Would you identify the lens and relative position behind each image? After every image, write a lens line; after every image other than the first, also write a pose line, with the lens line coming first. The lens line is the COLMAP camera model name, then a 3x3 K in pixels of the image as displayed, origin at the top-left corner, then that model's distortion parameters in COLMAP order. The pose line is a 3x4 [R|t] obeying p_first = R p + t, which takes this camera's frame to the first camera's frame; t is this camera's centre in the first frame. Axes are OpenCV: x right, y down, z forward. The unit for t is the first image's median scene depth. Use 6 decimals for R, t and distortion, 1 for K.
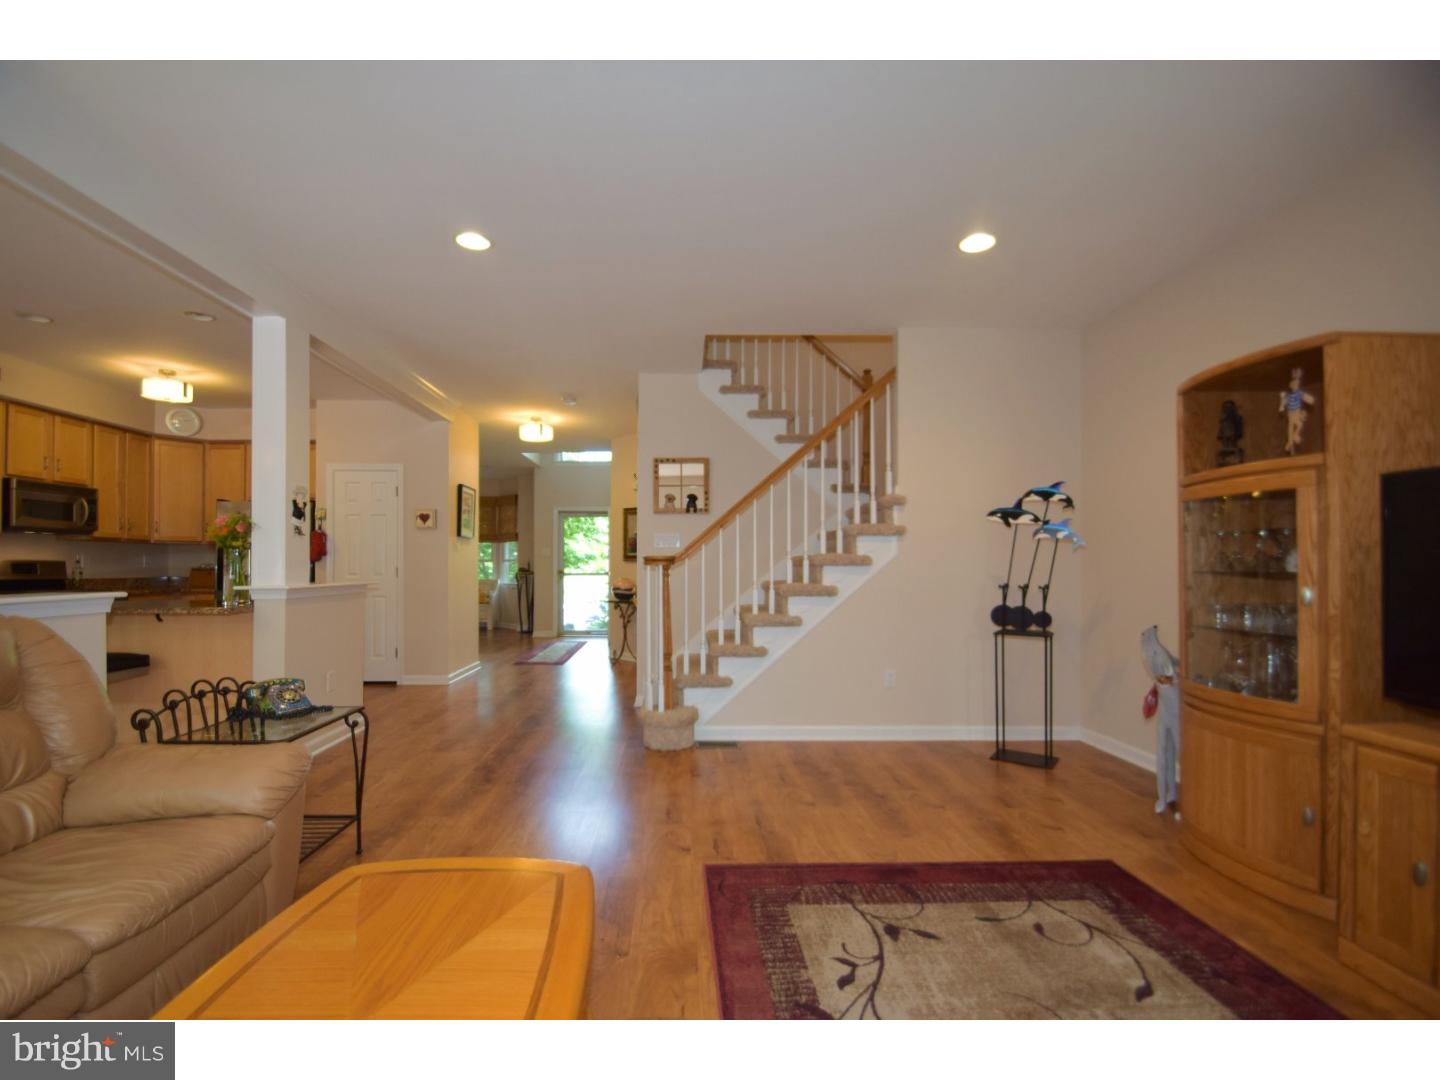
lens RADIAL K [[639.8, 0, 682.1], [0, 639.8, 562.4], [0, 0, 1]] dist [-0.027191, -0.000090]
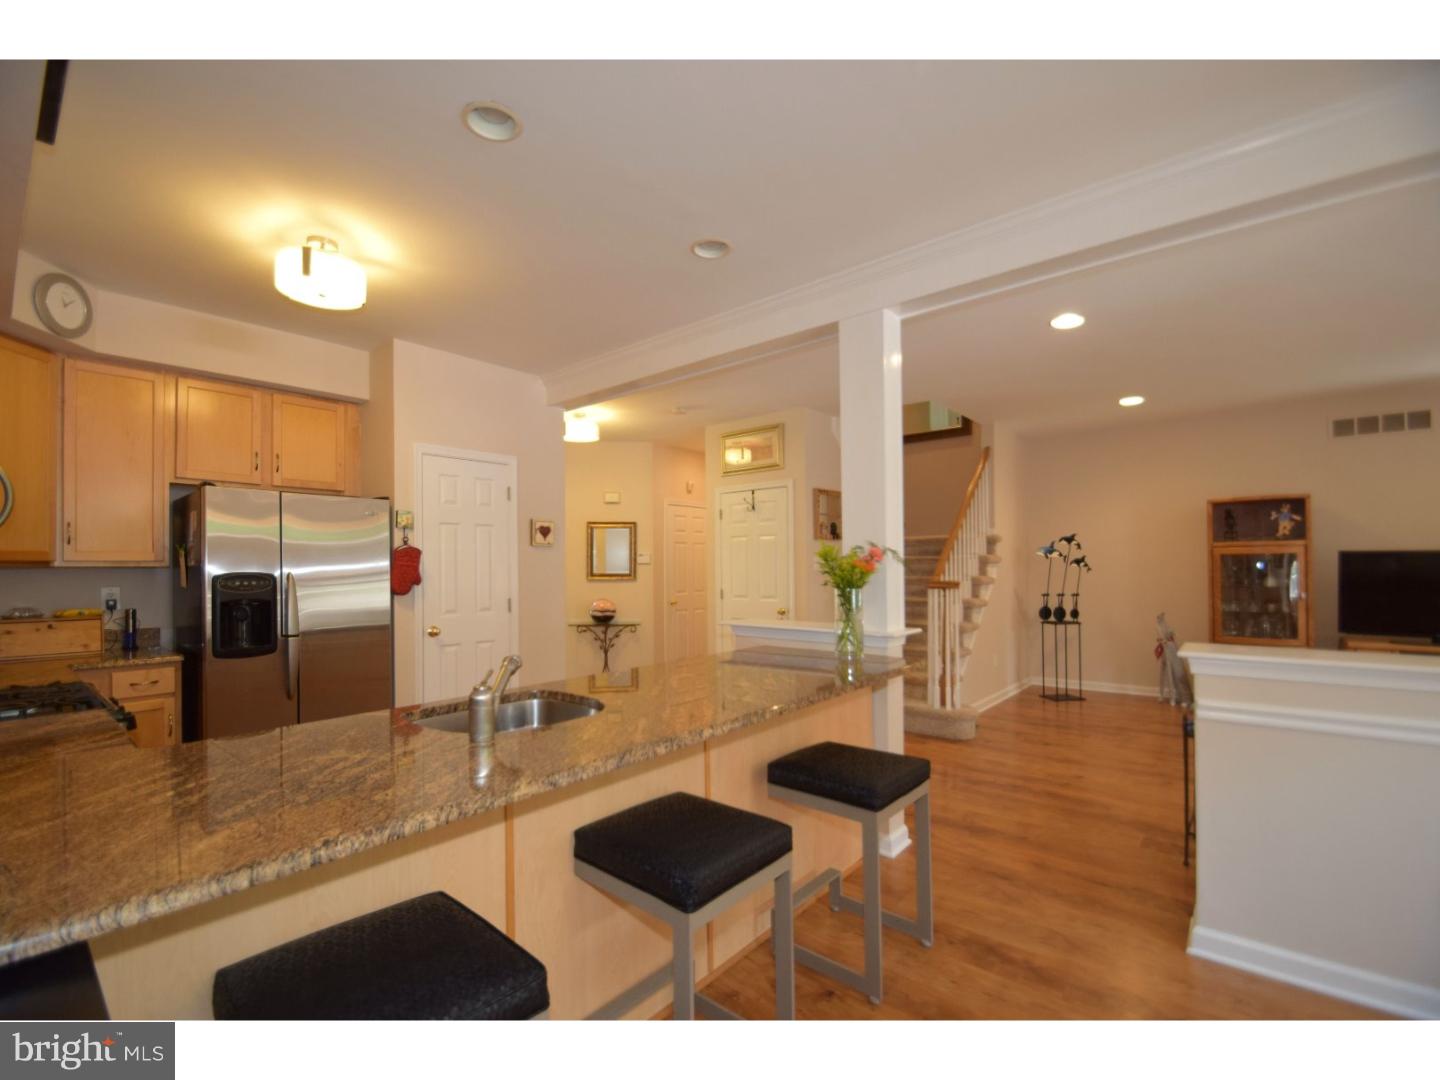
lens RADIAL K [[641.4, 0, 671.9], [0, 641.4, 562.0], [0, 0, 1]] dist [0.002387, -0.015006]
pose [[0.679558, -0.003572, 0.733613, -1.389843], [0.005730, 0.999983, -0.000439, -0.052633], [-0.733600, 0.004502, 0.679567, 0.594994]]
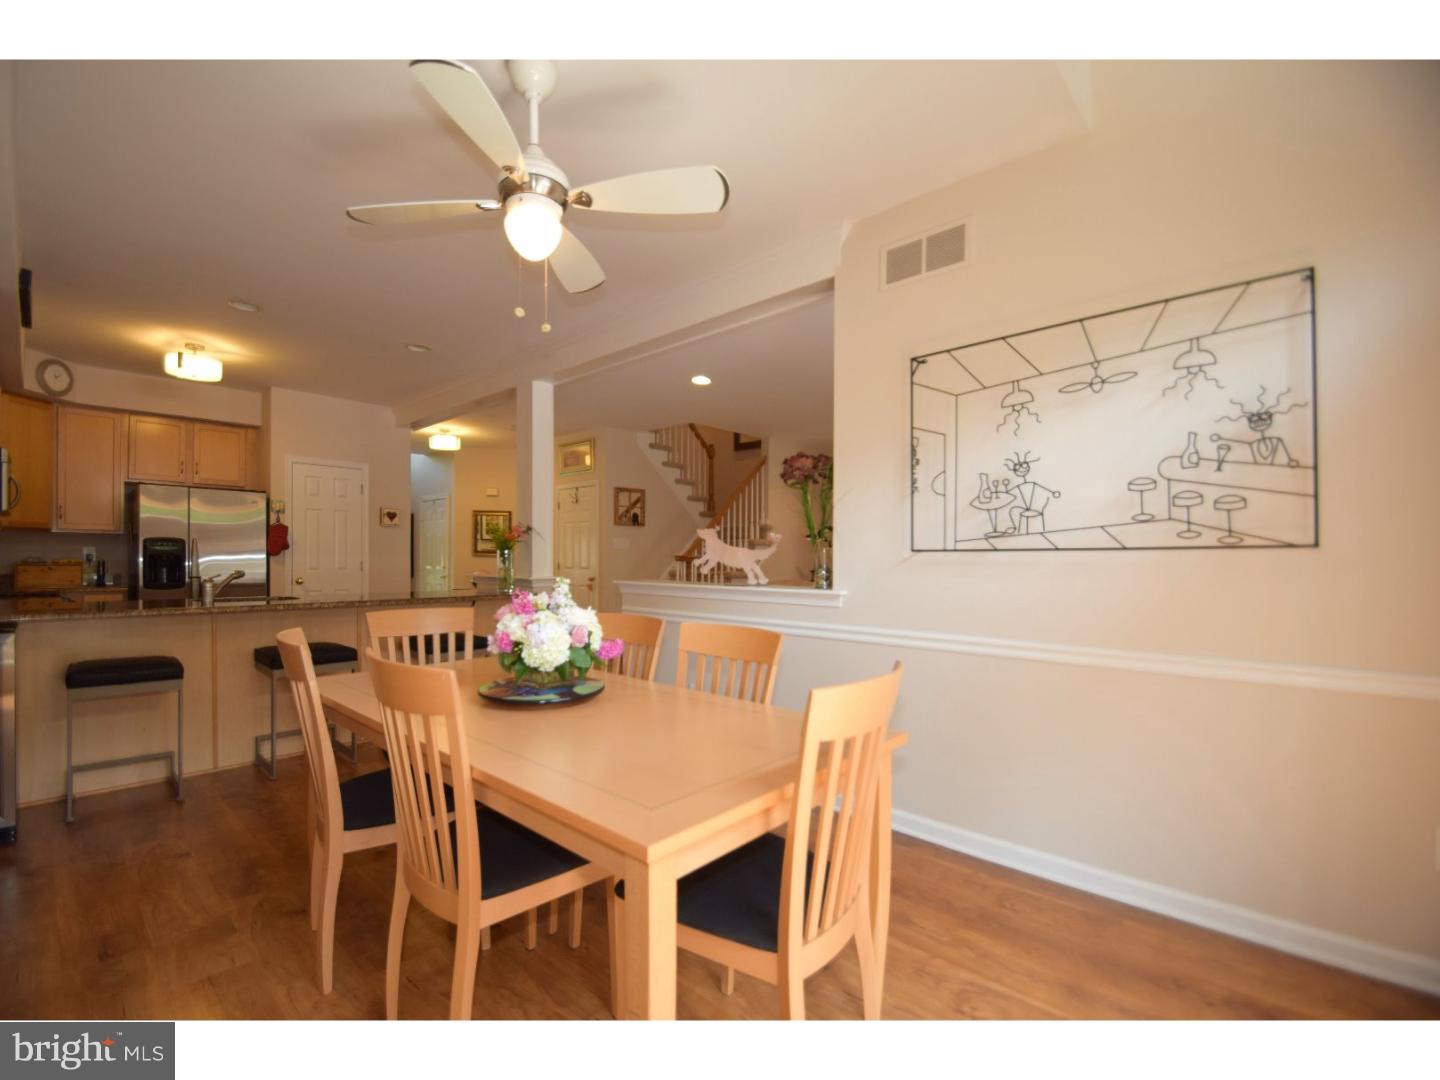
lens RADIAL K [[639.8, 0, 682.1], [0, 639.8, 562.4], [0, 0, 1]] dist [-0.027191, -0.000090]
pose [[0.697988, -0.002405, 0.716105, -1.342644], [-0.008107, 0.999904, 0.011260, -0.011958], [-0.716064, -0.013665, 0.697901, -0.172490]]
